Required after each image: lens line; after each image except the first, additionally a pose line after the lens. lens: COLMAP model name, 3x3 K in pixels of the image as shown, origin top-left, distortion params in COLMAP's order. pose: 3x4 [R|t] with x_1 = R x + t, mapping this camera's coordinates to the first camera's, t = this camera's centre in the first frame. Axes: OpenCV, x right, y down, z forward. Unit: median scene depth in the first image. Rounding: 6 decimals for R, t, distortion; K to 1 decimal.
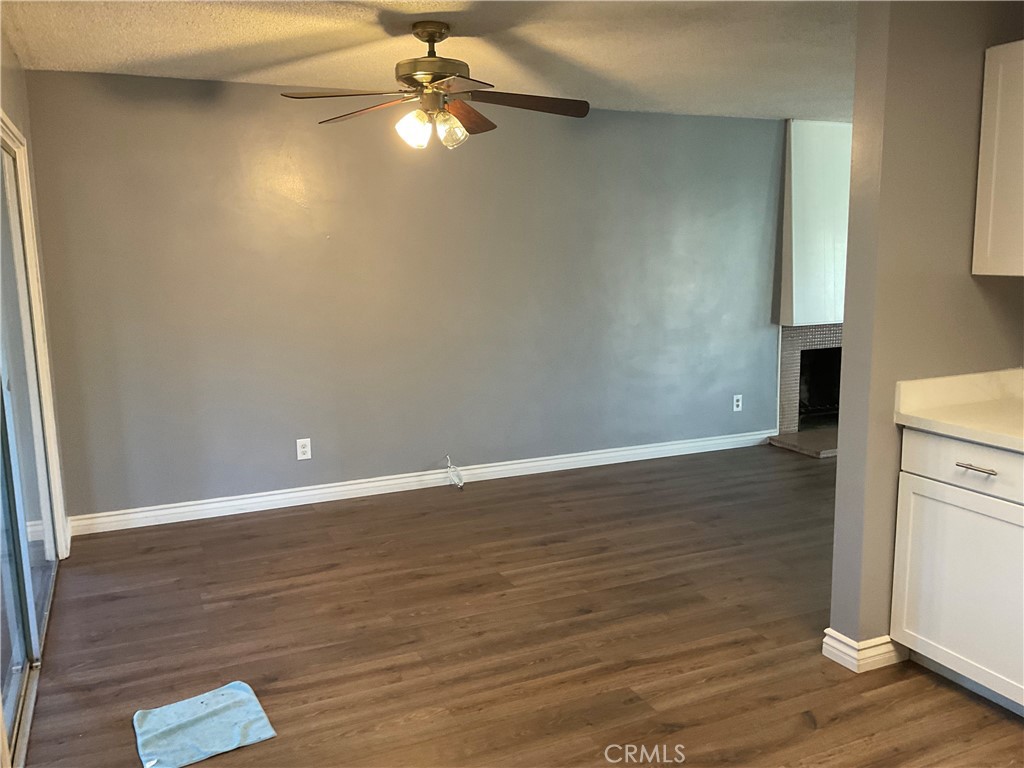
lens RADIAL K [[852.4, 0, 514.9], [0, 852.4, 386.7], [0, 0, 1]] dist [0.075281, -0.159713]
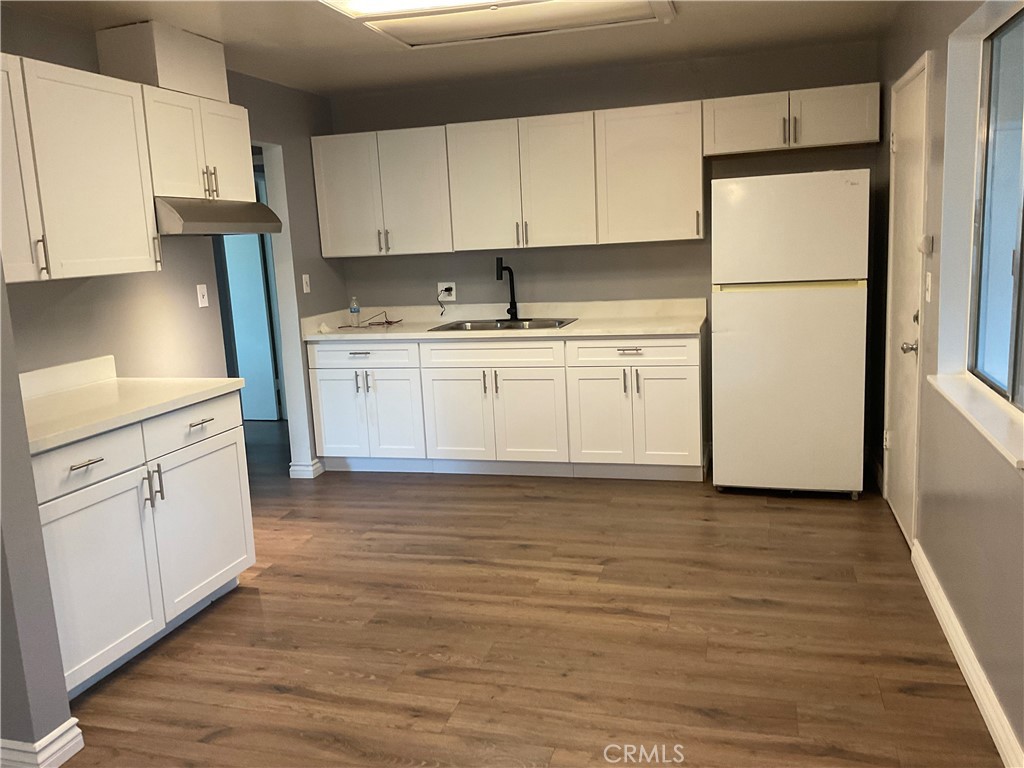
lens RADIAL K [[852.4, 0, 518.6], [0, 852.4, 383.0], [0, 0, 1]] dist [0.075281, -0.159713]
pose [[-0.758379, -0.069450, 0.648103, -0.519903], [0.152641, 0.947737, 0.280171, -0.207756], [-0.633689, 0.311403, -0.708143, 1.371145]]
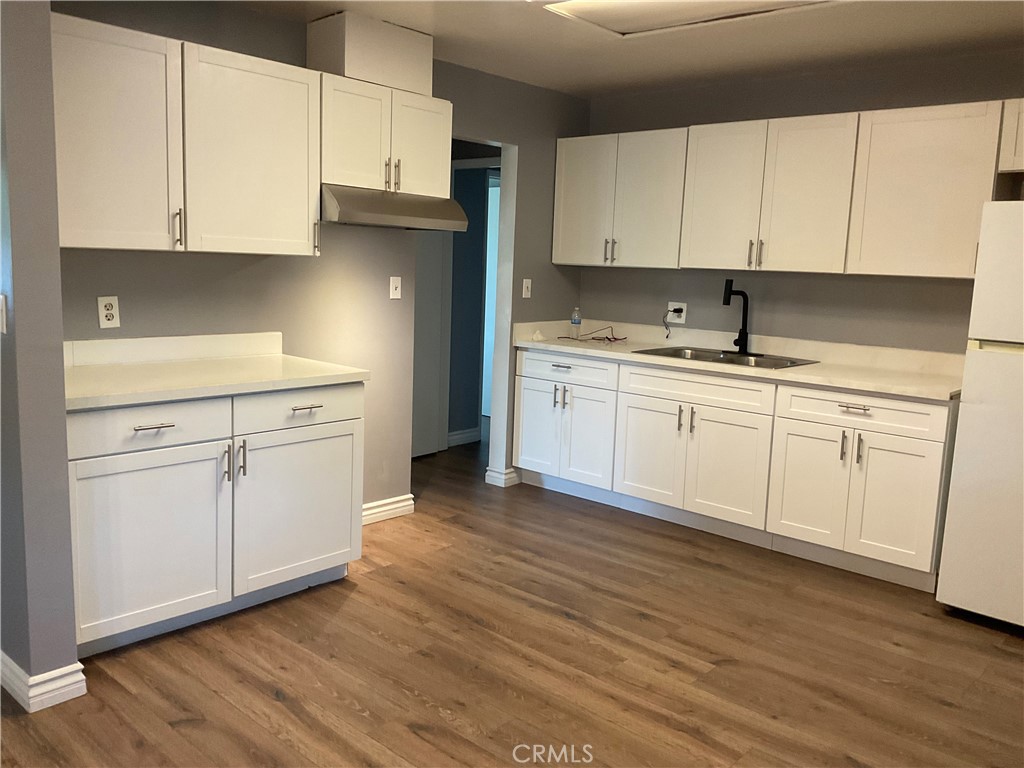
lens RADIAL K [[852.4, 0, 505.1], [0, 852.4, 382.5], [0, 0, 1]] dist [0.075281, -0.159713]
pose [[-0.386122, -0.144675, 0.911032, -0.606726], [0.108385, 0.973668, 0.200559, -0.127969], [-0.916058, 0.176182, -0.360274, 0.974148]]
